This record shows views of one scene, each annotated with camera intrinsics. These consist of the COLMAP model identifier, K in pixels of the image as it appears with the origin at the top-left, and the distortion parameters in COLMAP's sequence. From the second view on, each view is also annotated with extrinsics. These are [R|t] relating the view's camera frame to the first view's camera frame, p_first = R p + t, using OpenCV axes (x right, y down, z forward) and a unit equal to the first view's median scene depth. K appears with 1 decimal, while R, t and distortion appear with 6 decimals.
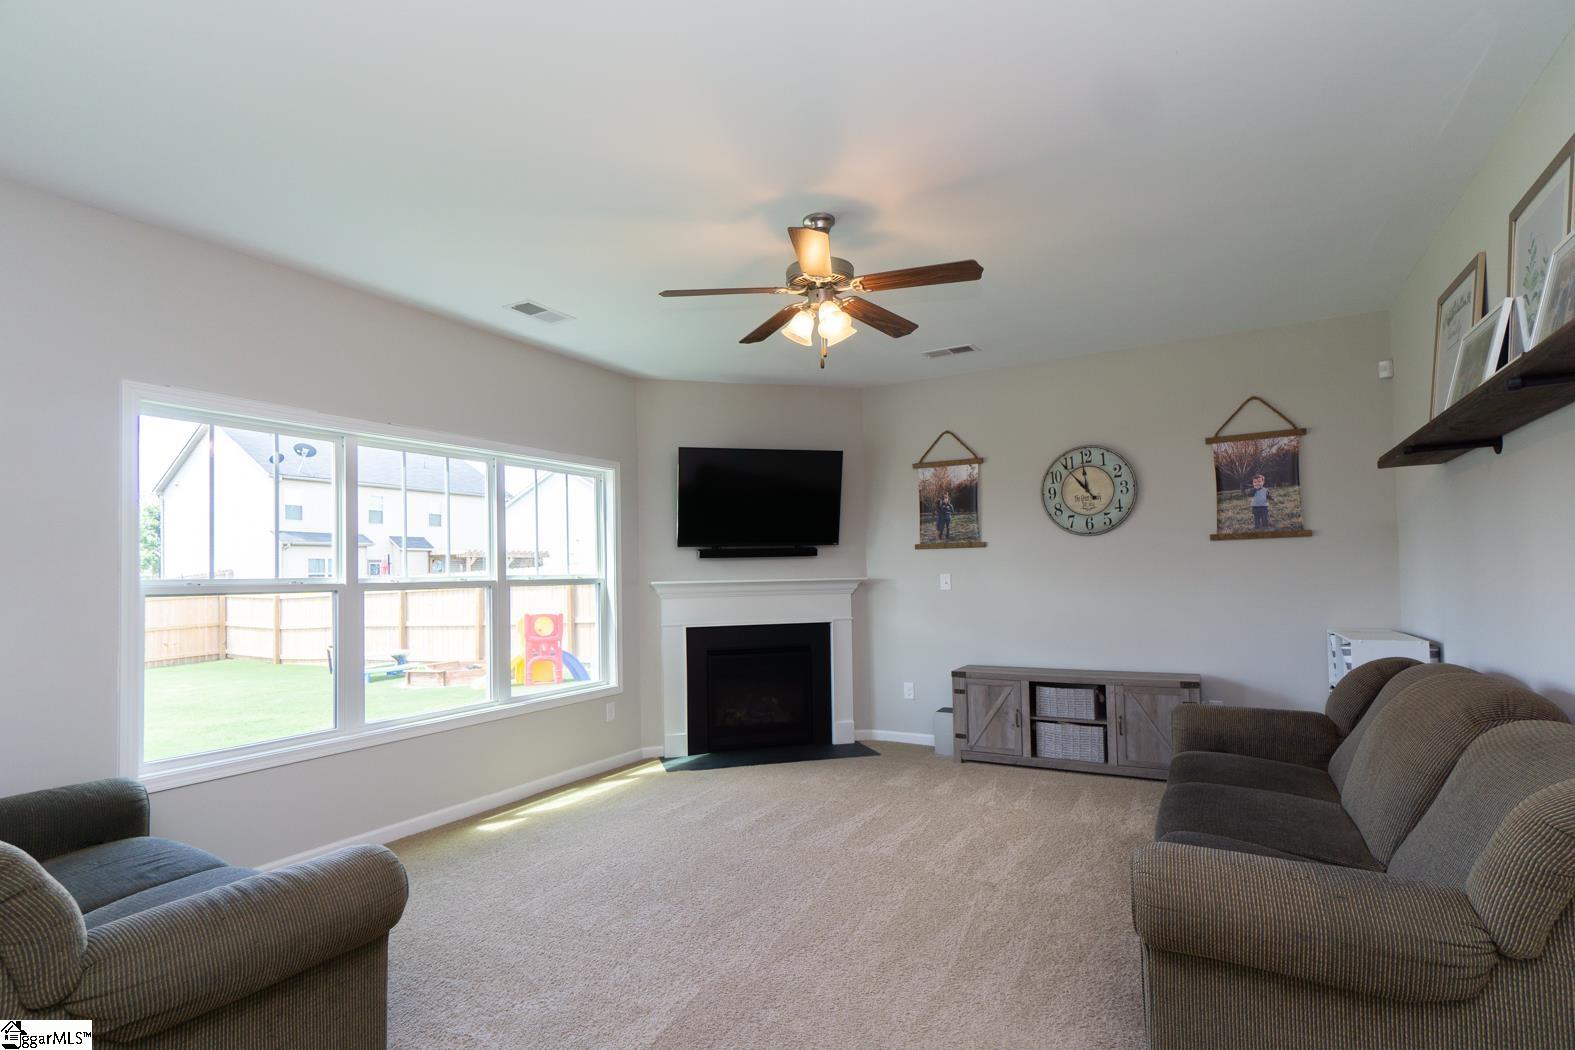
lens RADIAL K [[767.4, 0, 782.8], [0, 767.4, 554.7], [0, 0, 1]] dist [-0.003886, -0.000328]
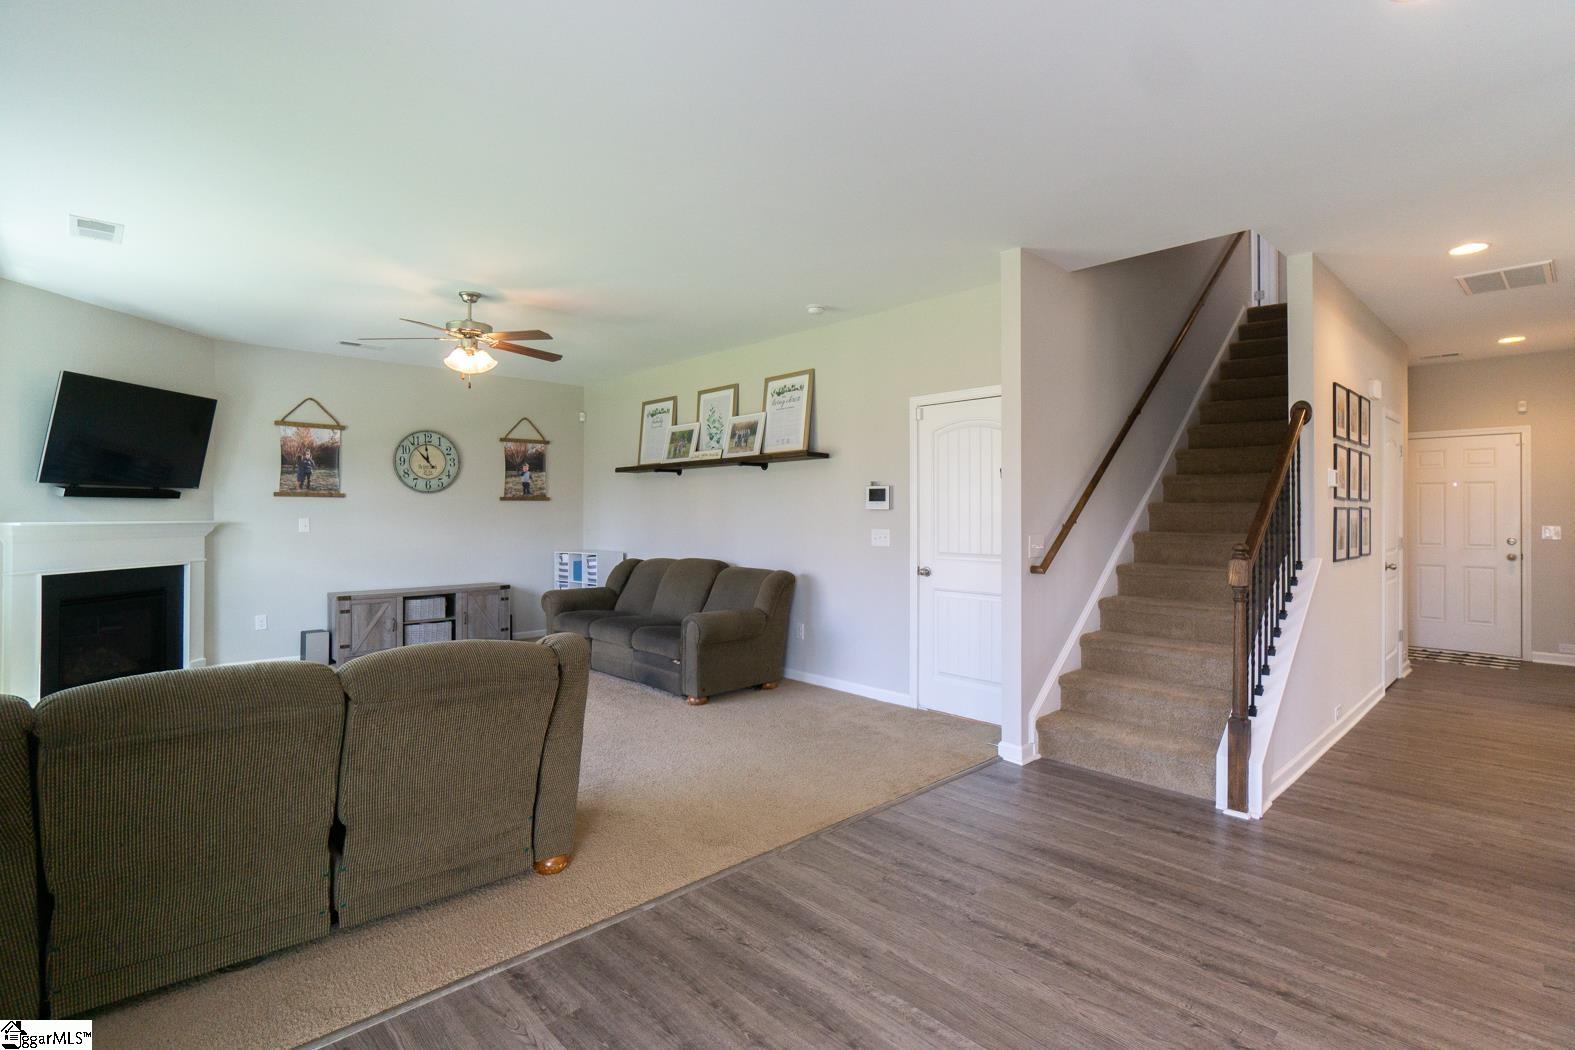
lens RADIAL K [[753.8, 0, 791.0], [0, 753.8, 506.9], [0, 0, 1]] dist [-0.004080, -0.000548]
pose [[0.291242, 0.029650, 0.956190, -0.743482], [-0.031565, 0.999273, -0.021372, 0.008996], [-0.956128, -0.023958, 0.291967, -0.060490]]
